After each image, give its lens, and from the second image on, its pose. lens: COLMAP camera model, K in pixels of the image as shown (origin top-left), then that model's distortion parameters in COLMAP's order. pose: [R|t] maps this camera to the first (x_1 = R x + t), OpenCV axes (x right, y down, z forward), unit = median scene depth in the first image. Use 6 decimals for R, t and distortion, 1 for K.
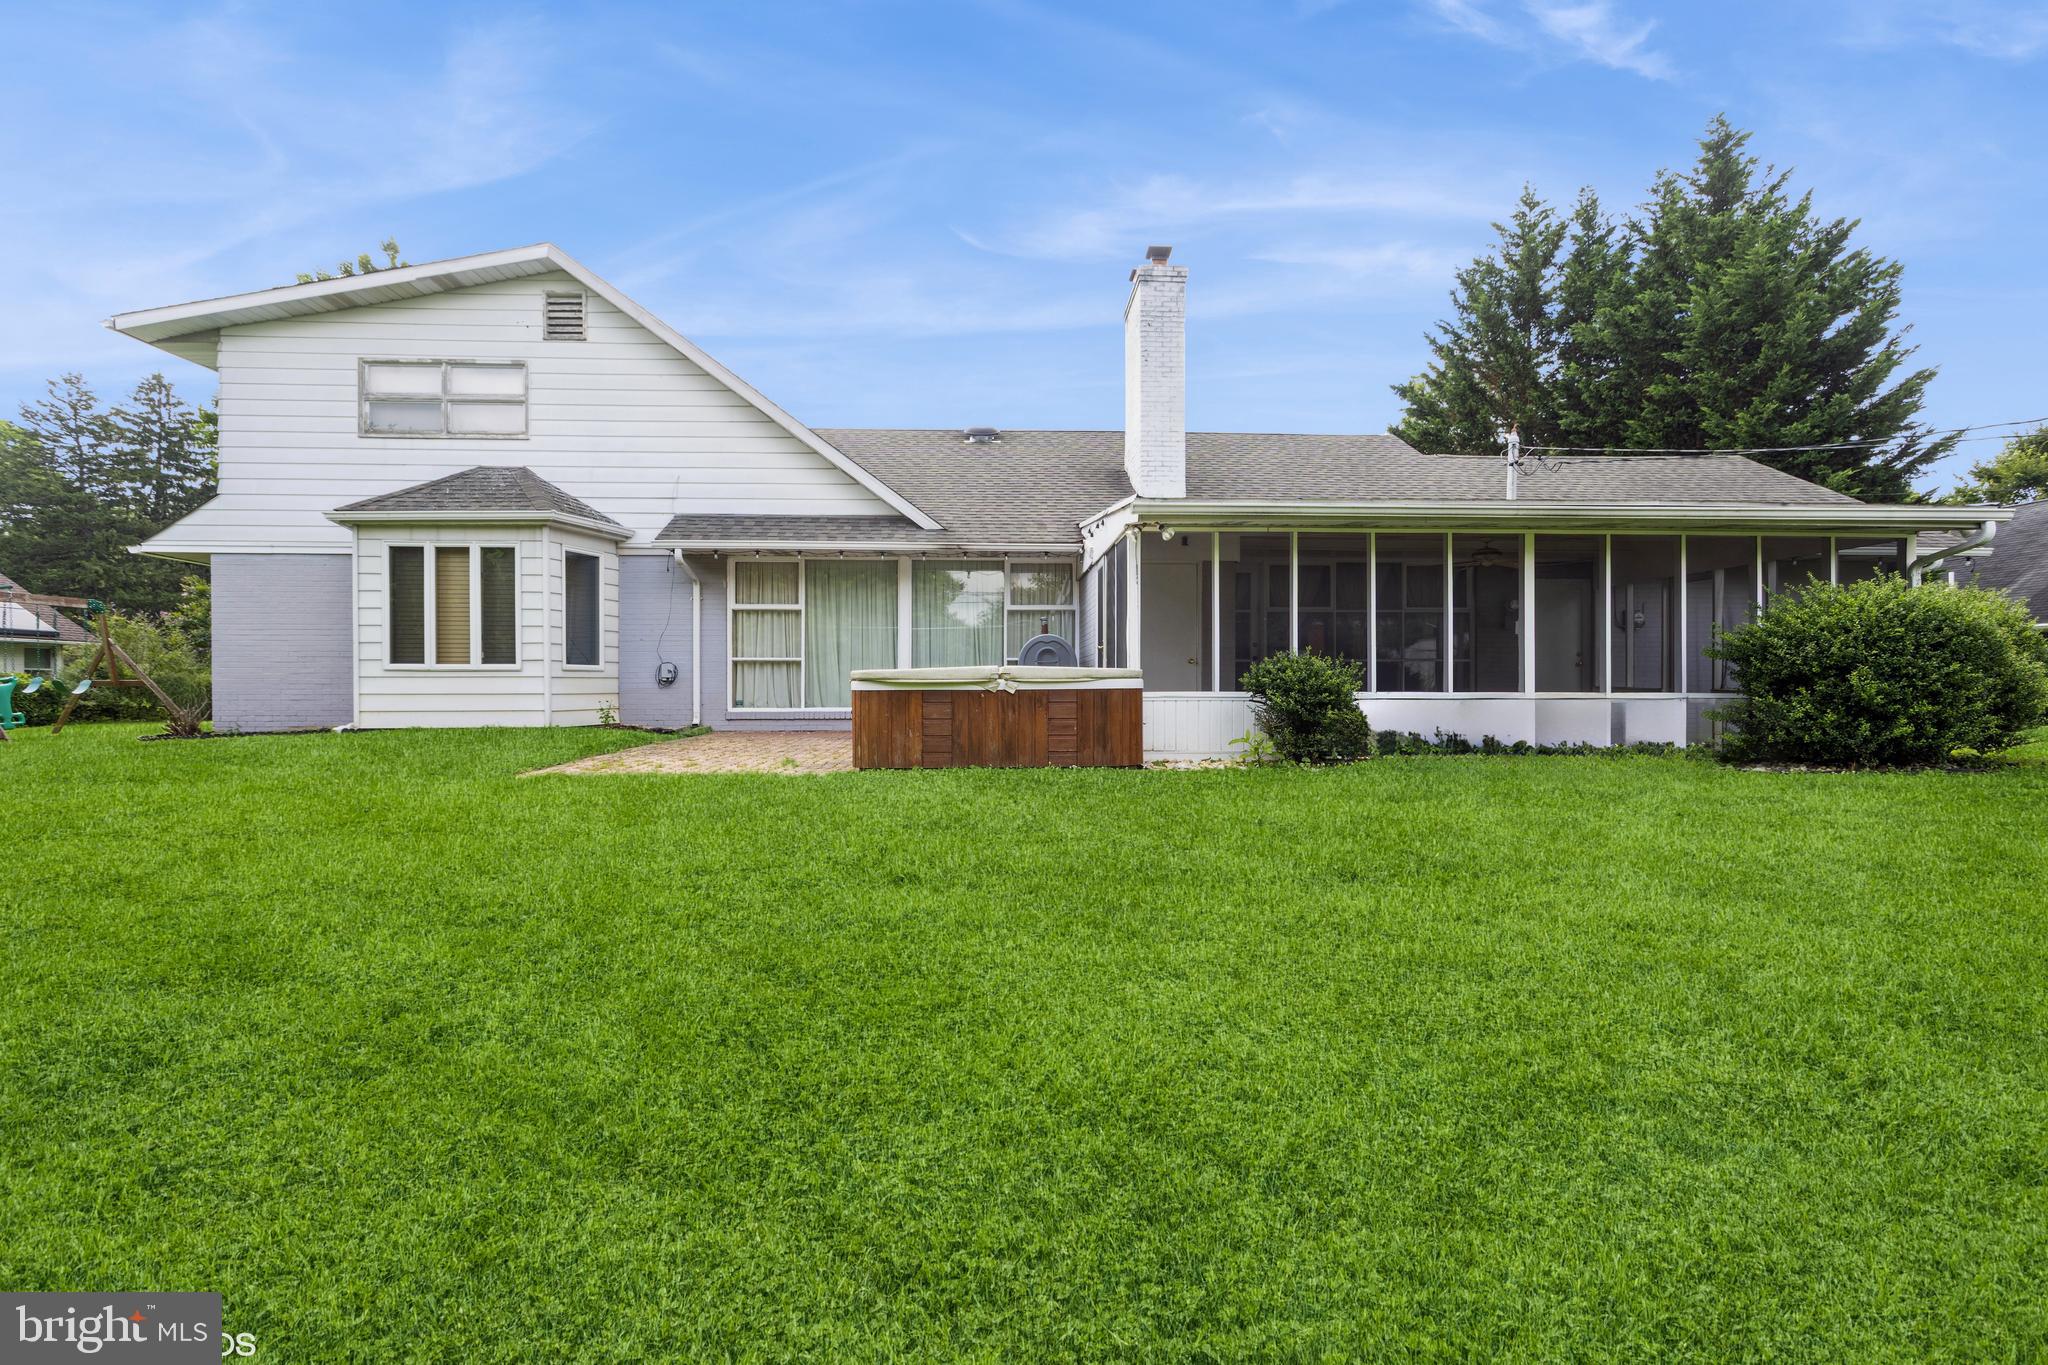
lens RADIAL K [[991.7, 0, 1030.0], [0, 991.7, 686.0], [0, 0, 1]] dist [-0.000877, 0.000368]
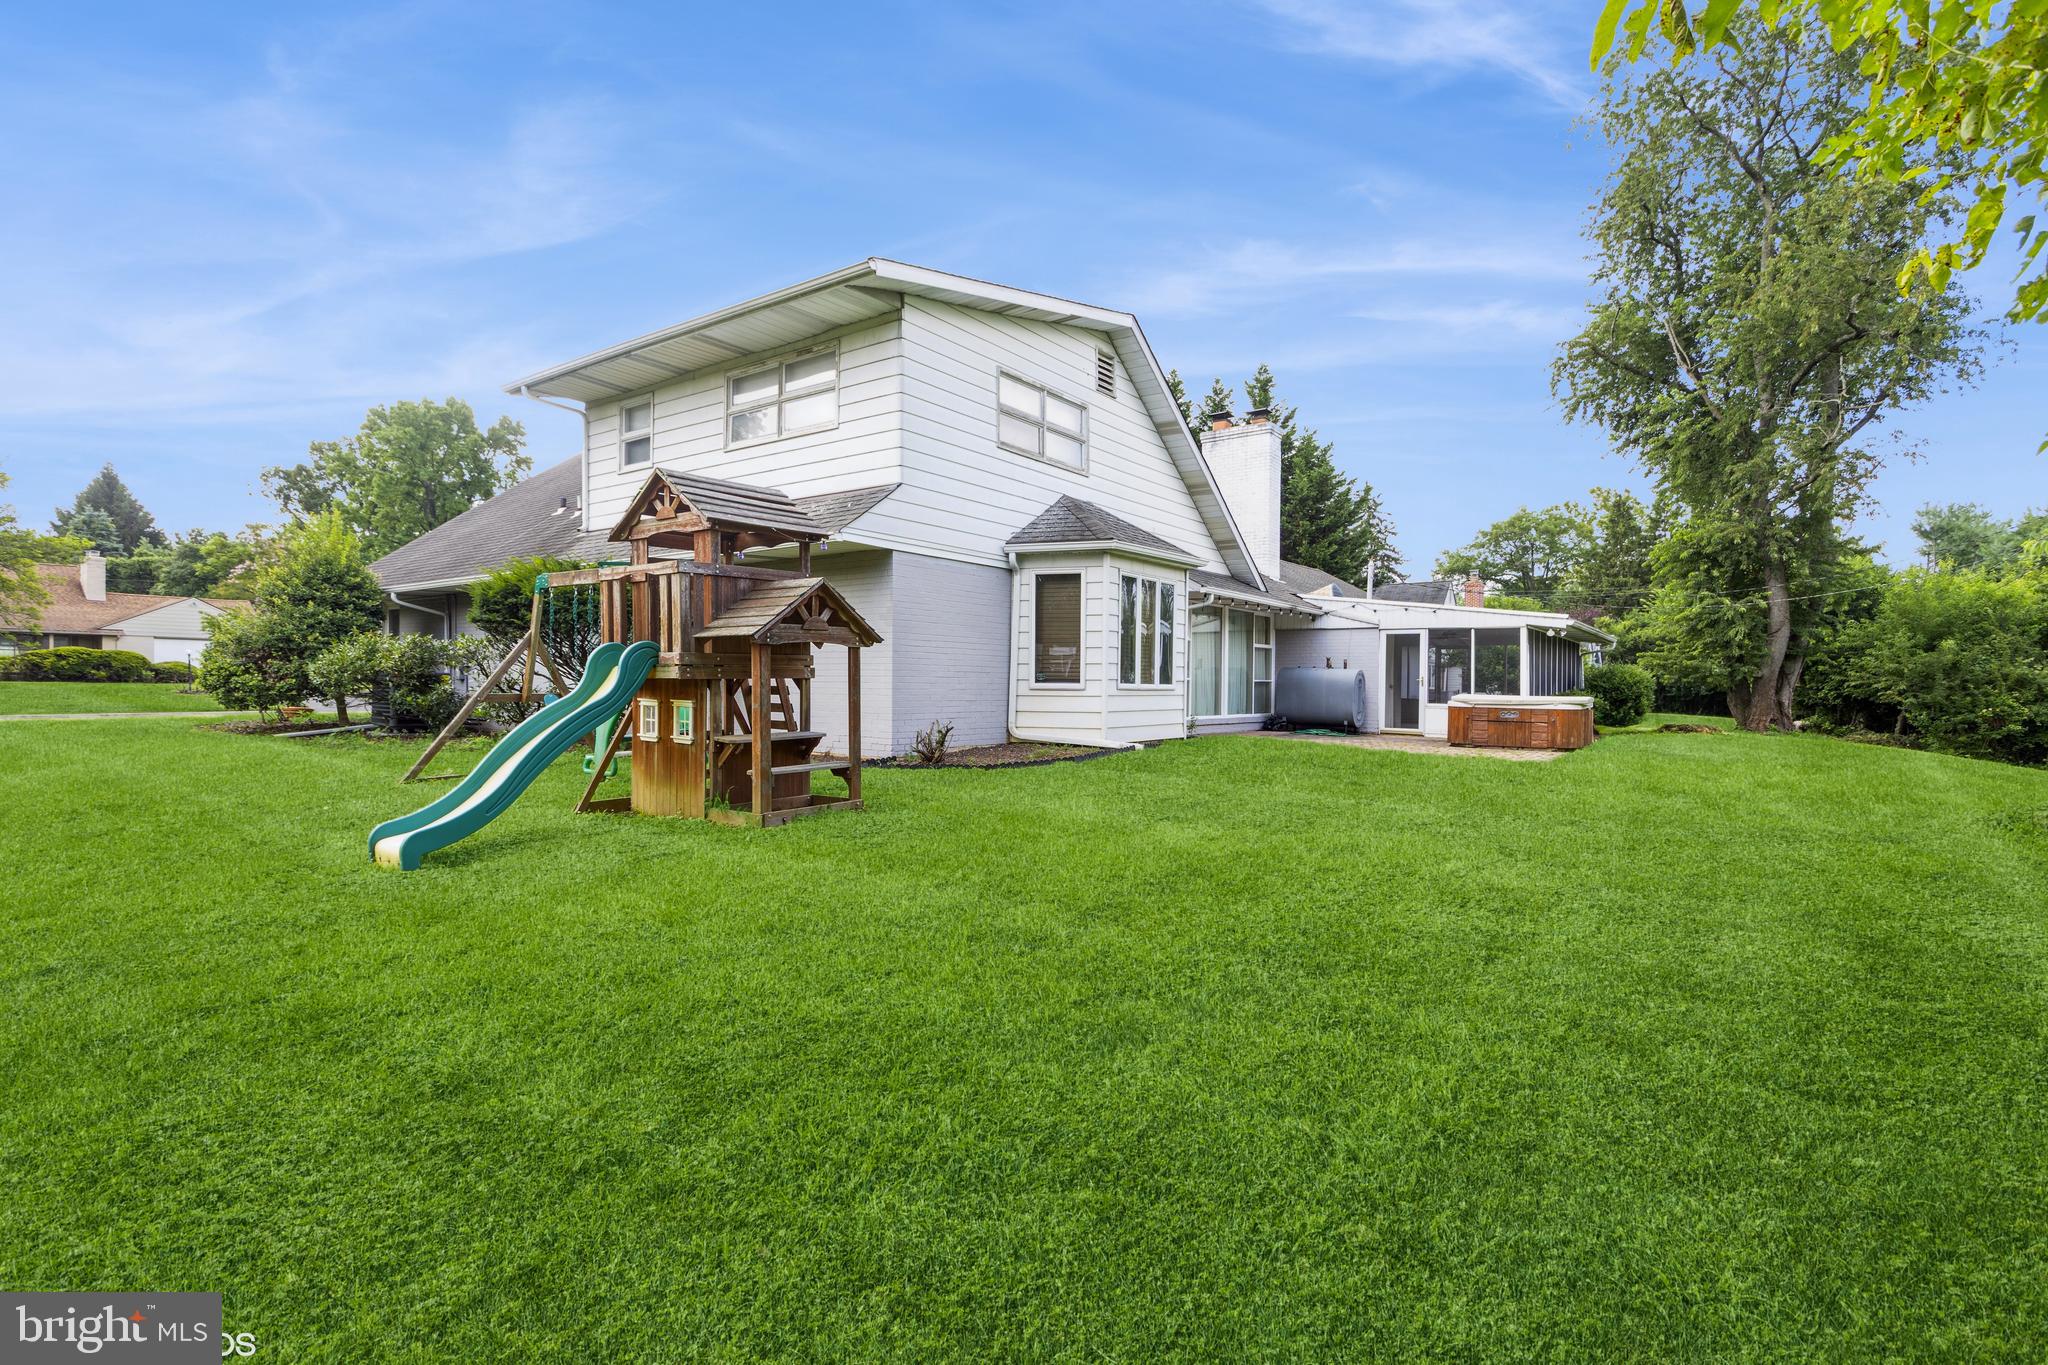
lens RADIAL K [[991.7, 0, 1019.7], [0, 991.7, 682.5], [0, 0, 1]] dist [-0.000877, 0.000368]
pose [[0.619184, 0.003603, 0.785238, -1.414288], [-0.003319, 0.999993, -0.001971, -0.020884], [-0.785239, -0.001386, 0.619191, 0.383800]]
